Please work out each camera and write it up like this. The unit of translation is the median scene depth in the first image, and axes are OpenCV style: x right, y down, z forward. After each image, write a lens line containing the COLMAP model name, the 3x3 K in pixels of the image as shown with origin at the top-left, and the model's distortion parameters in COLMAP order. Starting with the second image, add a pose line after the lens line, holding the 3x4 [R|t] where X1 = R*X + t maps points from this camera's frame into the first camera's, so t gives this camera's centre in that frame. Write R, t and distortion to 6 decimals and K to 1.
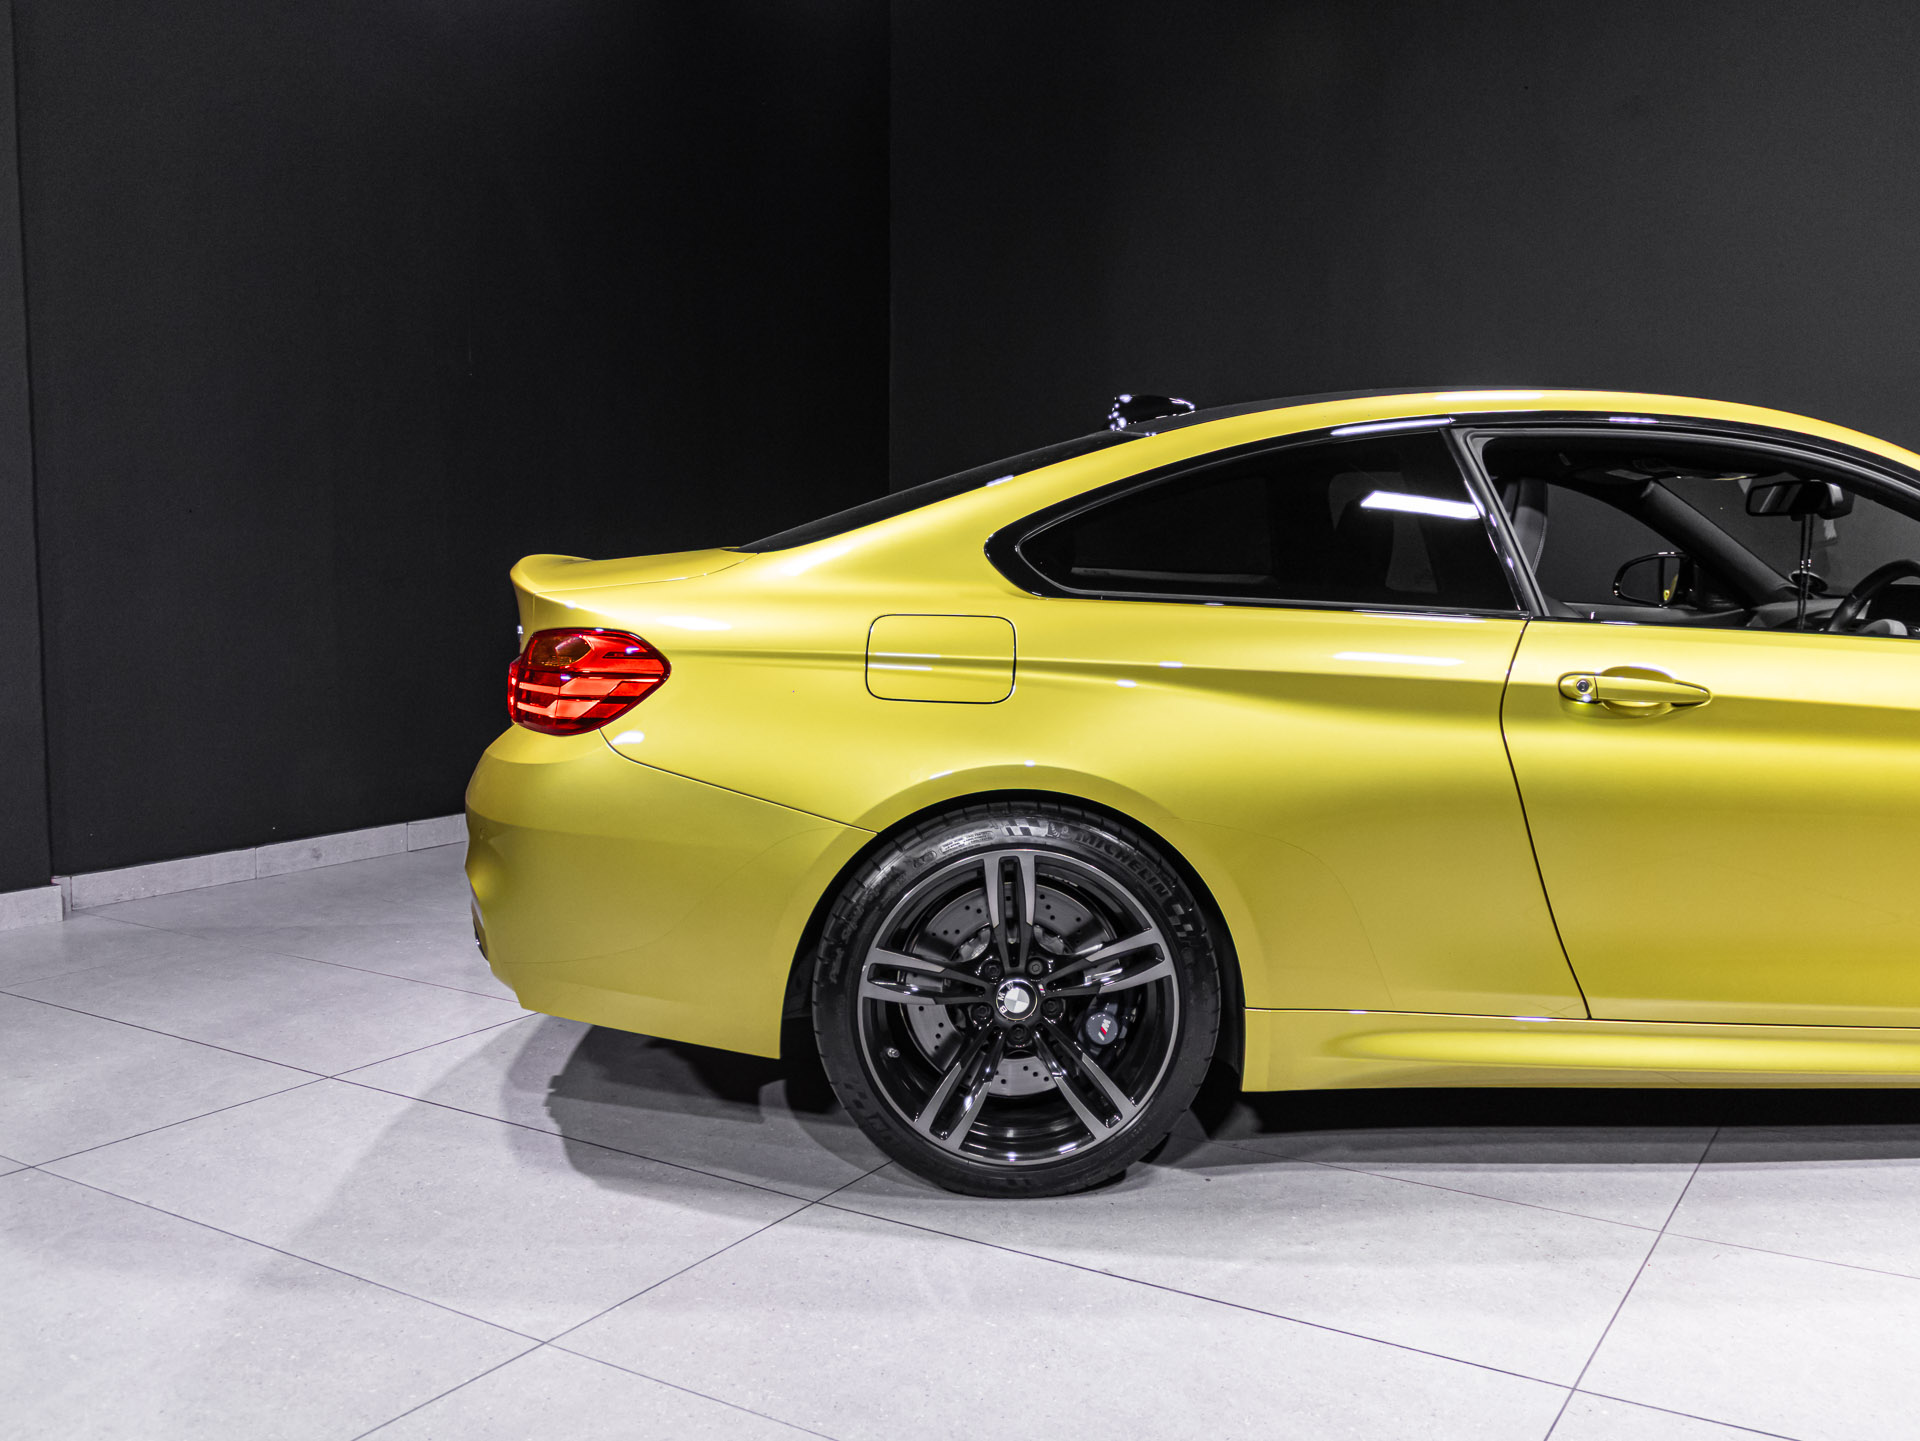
lens RADIAL K [[1748.5, 0, 976.8], [0, 1748.5, 736.7], [0, 0, 1]] dist [-0.012263, -0.003281]
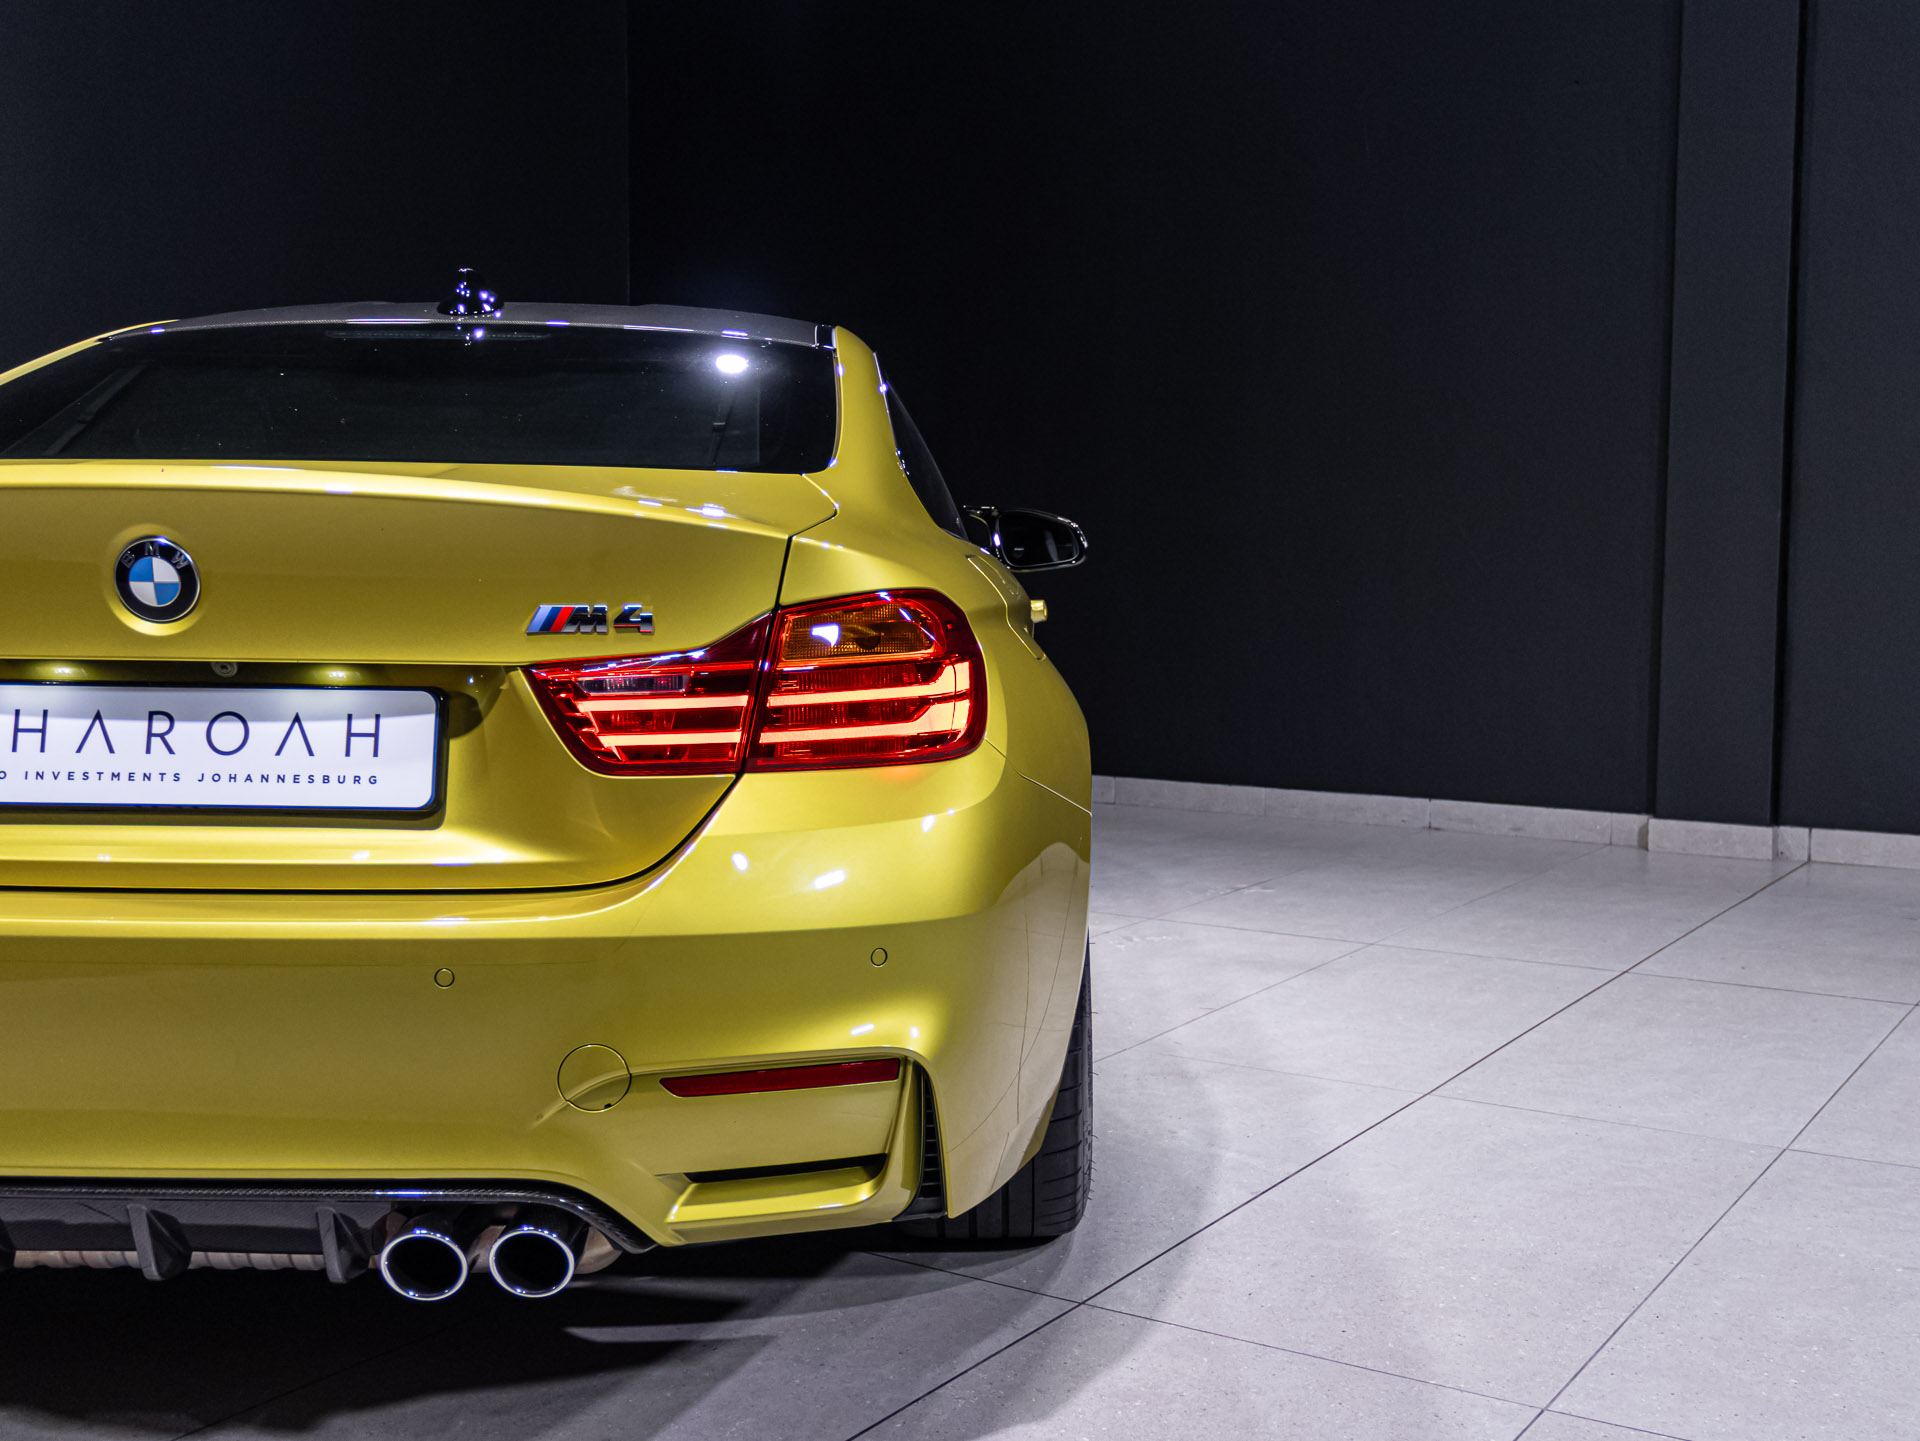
lens RADIAL K [[2068.9, 0, 960.0], [0, 2068.9, 720.5], [0, 0, 1]] dist [0.006986, 0.026880]
pose [[0.021810, -0.088178, 0.995866, -0.994273], [0.105806, 0.990712, 0.085405, -0.079424], [-0.994148, 0.103506, 0.030937, 0.987429]]
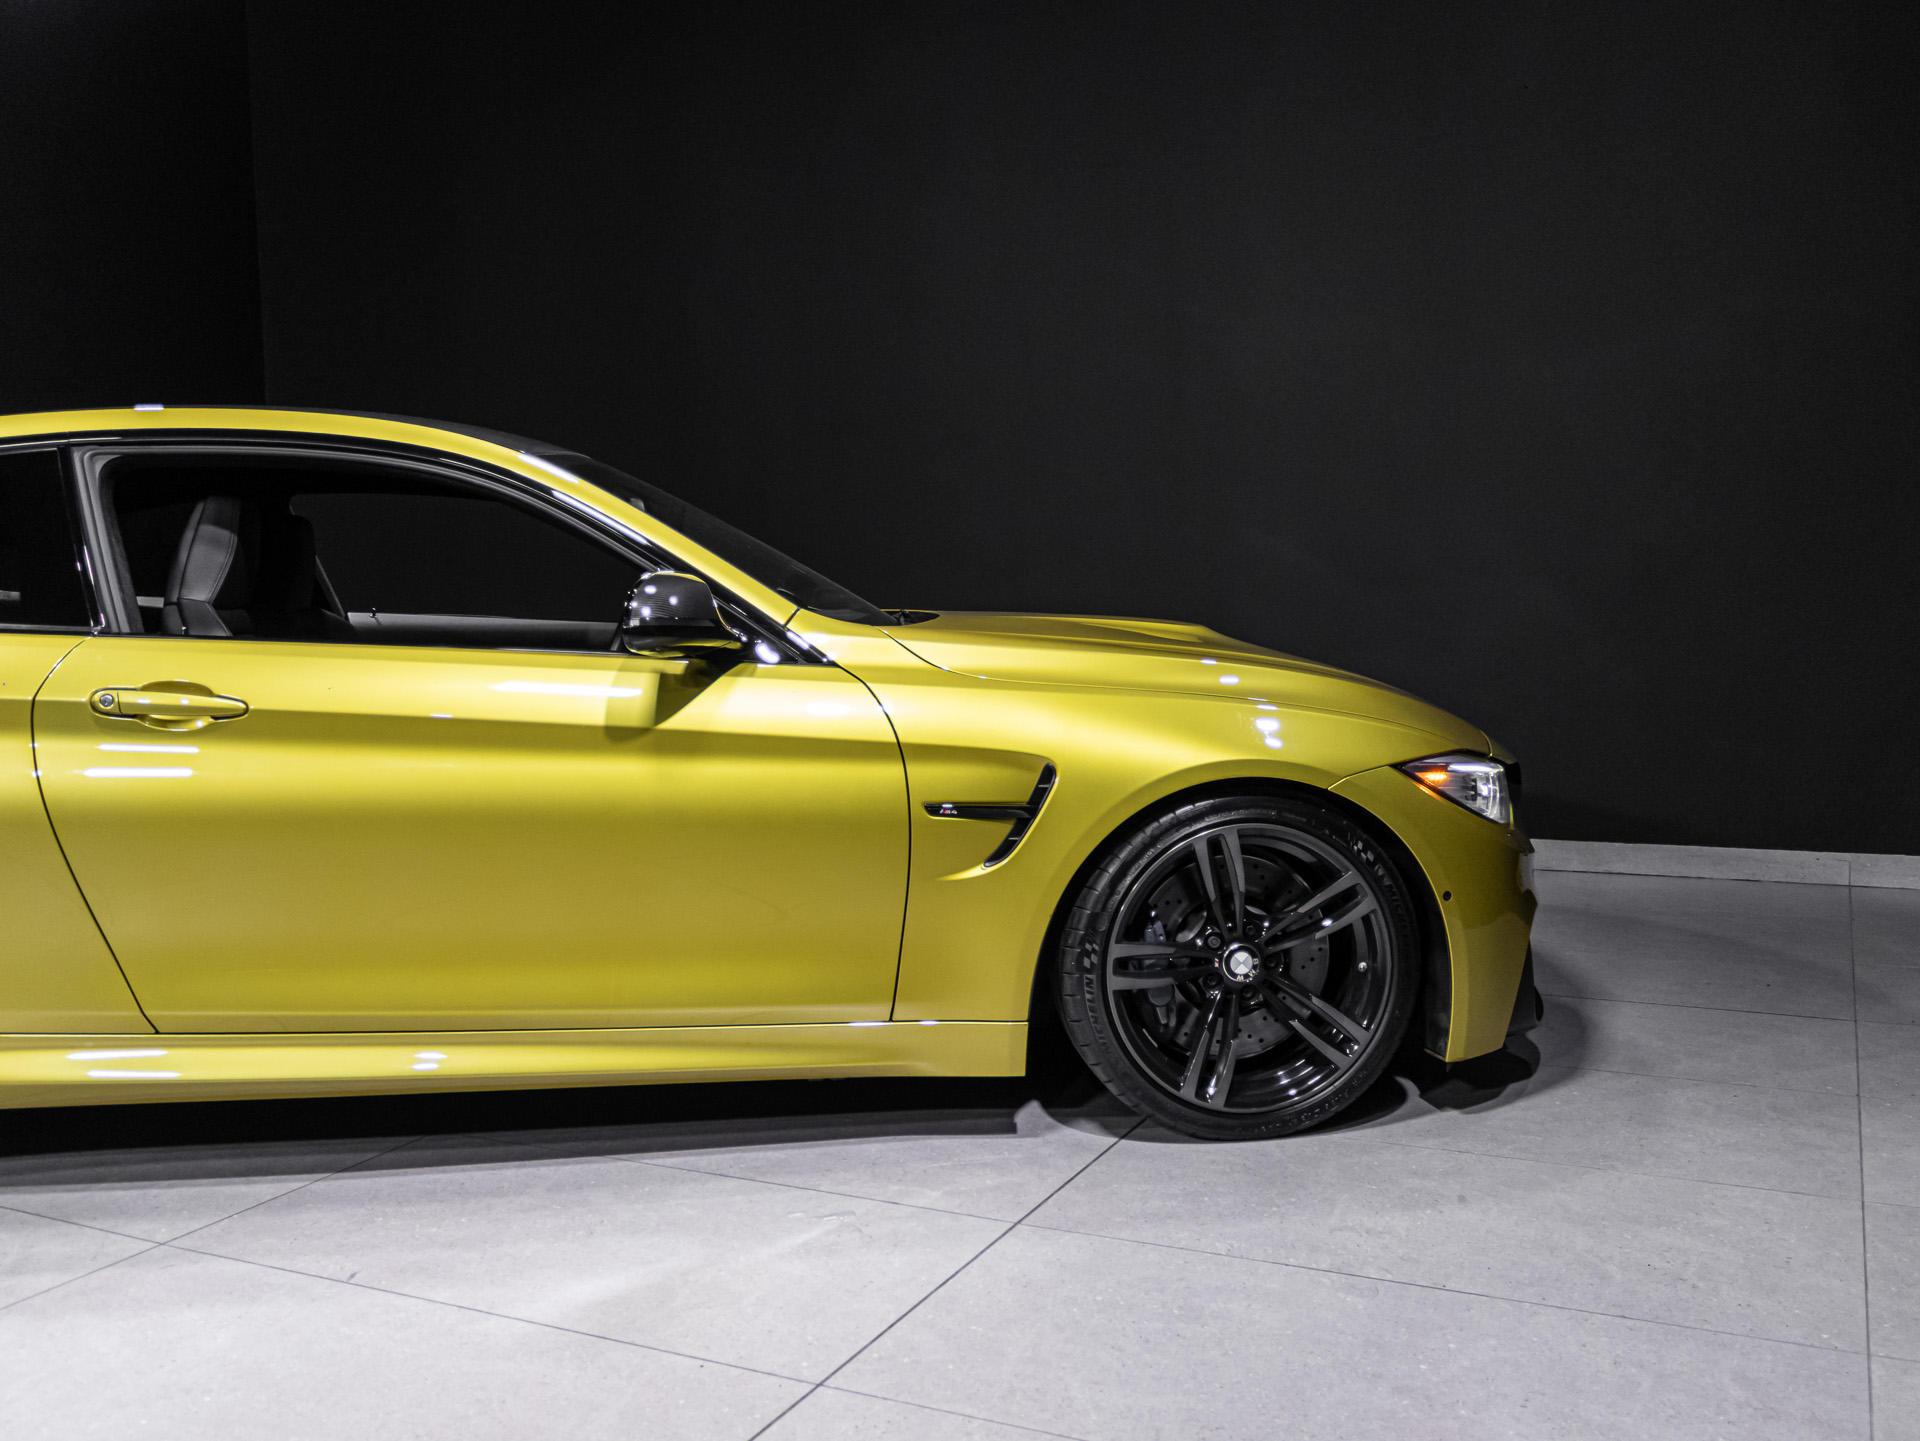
lens RADIAL K [[1742.2, 0, 960.0], [0, 1742.2, 720.5], [0, 0, 1]] dist [-0.000307, 0.001325]
pose [[0.994084, -0.022097, 0.106343, 0.710307], [0.024860, 0.999385, -0.024725, 0.018843], [-0.105731, 0.027223, 0.994022, -0.046827]]
